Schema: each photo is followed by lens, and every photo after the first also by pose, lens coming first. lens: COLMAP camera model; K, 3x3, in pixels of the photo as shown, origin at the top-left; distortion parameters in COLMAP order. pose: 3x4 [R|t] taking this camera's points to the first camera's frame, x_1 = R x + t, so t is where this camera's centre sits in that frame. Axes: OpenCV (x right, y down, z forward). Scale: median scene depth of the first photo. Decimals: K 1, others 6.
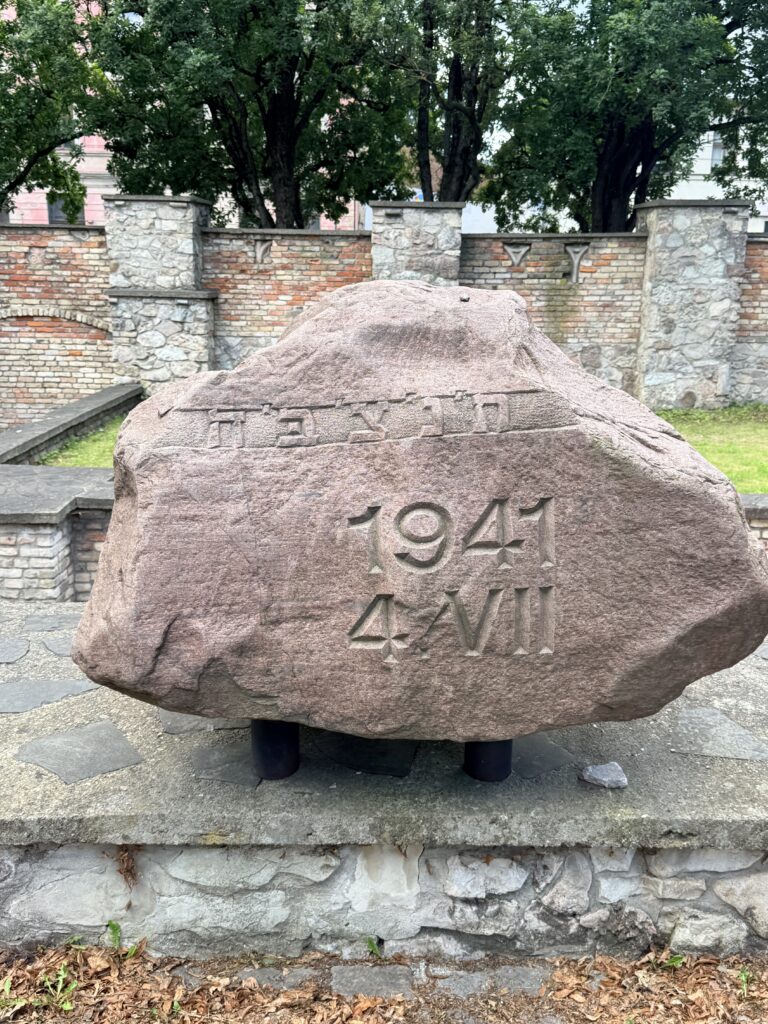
lens RADIAL K [[1023.4, 0, 383.4], [0, 1023.4, 514.6], [0, 0, 1]] dist [0.106612, 0.000000]
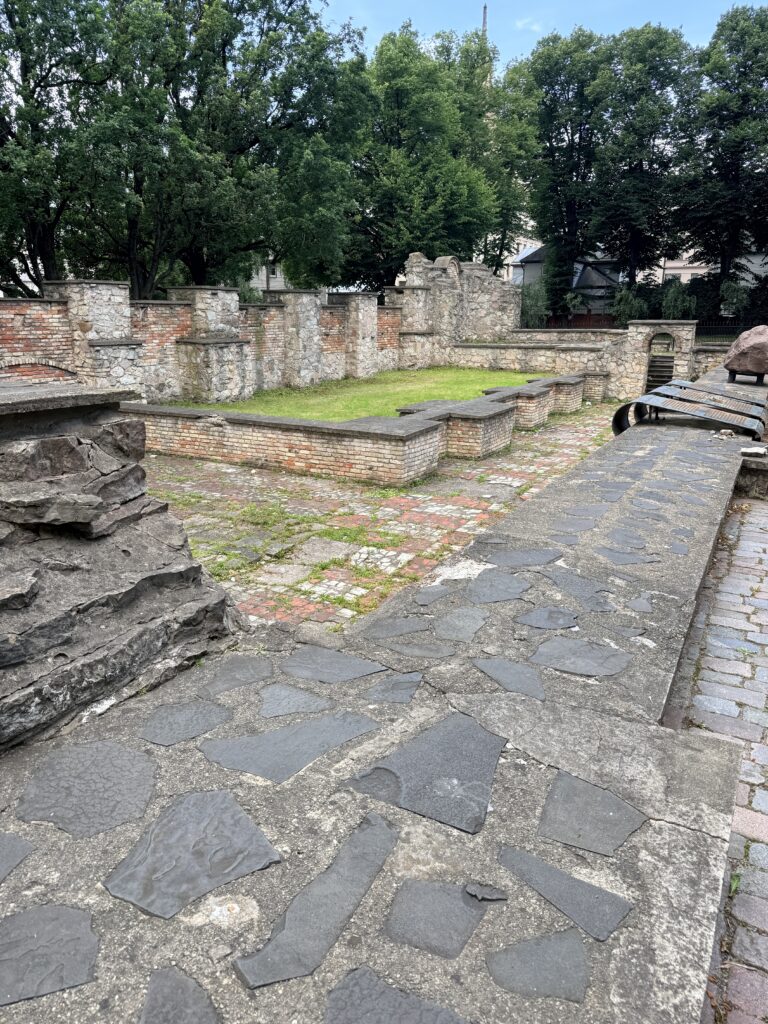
lens RADIAL K [[728.7, 0, 381.2], [0, 728.7, 514.5], [0, 0, 1]] dist [0.053428, -0.068169]
pose [[0.489855, -0.243021, 0.837247, -0.991171], [0.214045, 0.964493, 0.154722, -0.047127], [-0.845119, 0.103417, 0.524479, 0.099672]]
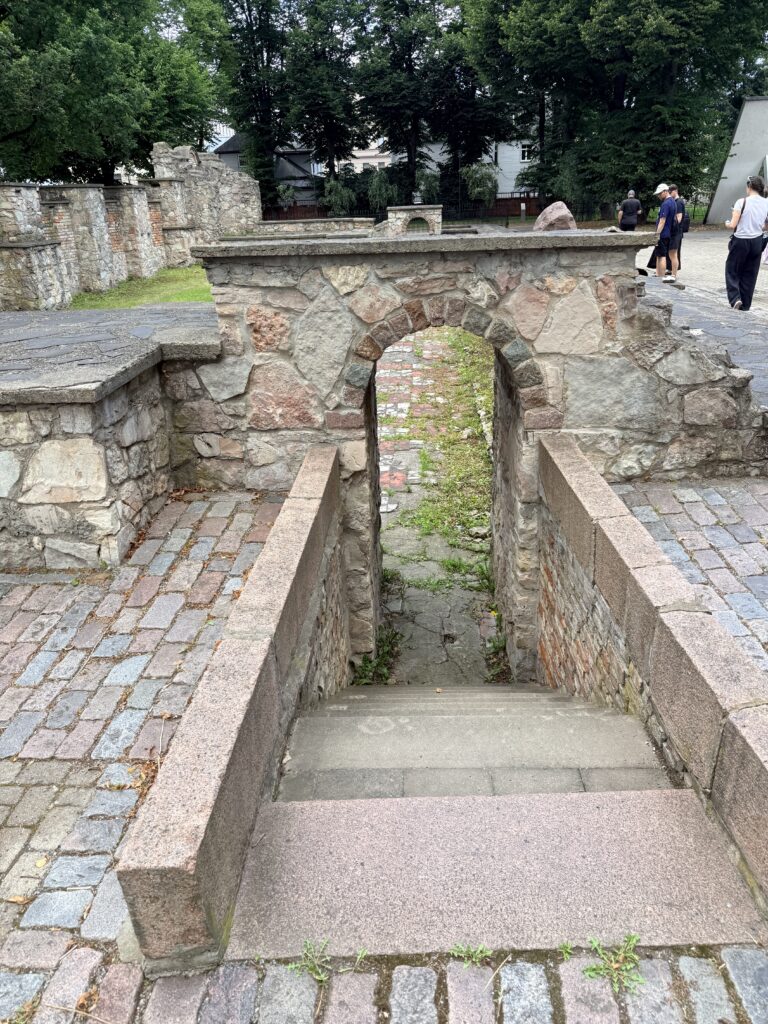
lens RADIAL K [[728.7, 0, 391.8], [0, 728.7, 512.2], [0, 0, 1]] dist [0.053428, -0.068169]
pose [[0.051996, -0.402969, 0.913736, -1.218003], [0.274156, 0.885579, 0.374950, -0.103877], [-0.960278, 0.231011, 0.156523, 0.331108]]
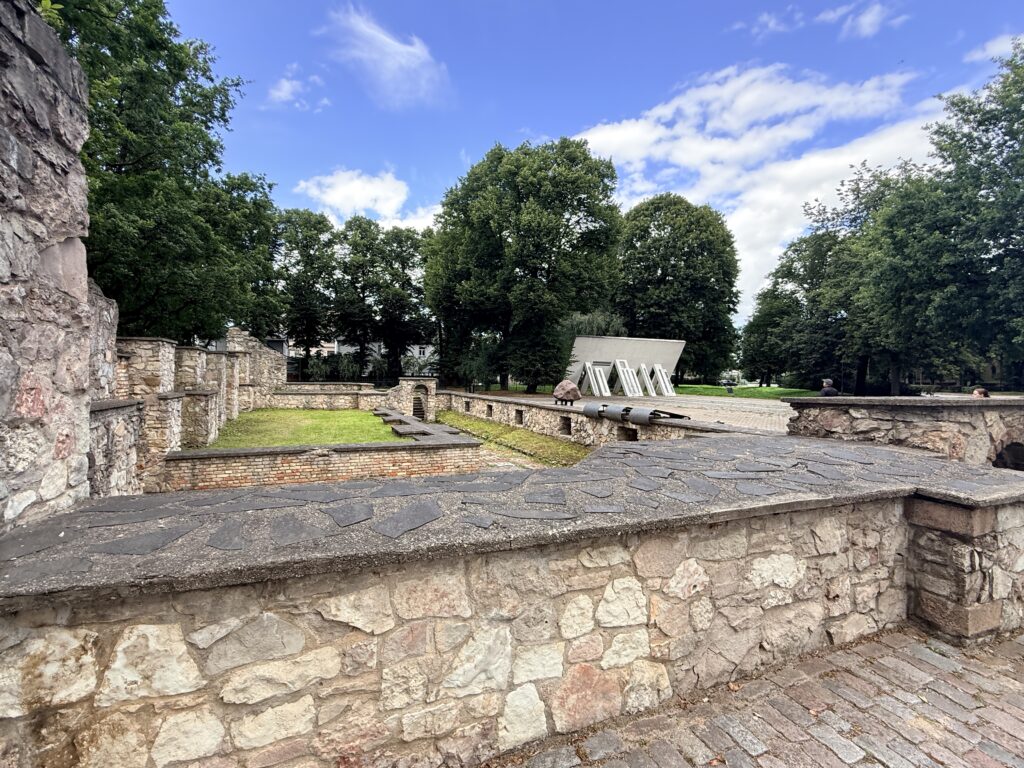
lens RADIAL K [[473.9, 0, 513.6], [0, 473.9, 387.4], [0, 0, 1]] dist [0.000689, 0.000018]
pose [[-0.388570, -0.039670, 0.920565, -1.111283], [0.200892, 0.971391, 0.126657, -0.205998], [-0.899253, 0.234149, -0.369484, 0.759920]]
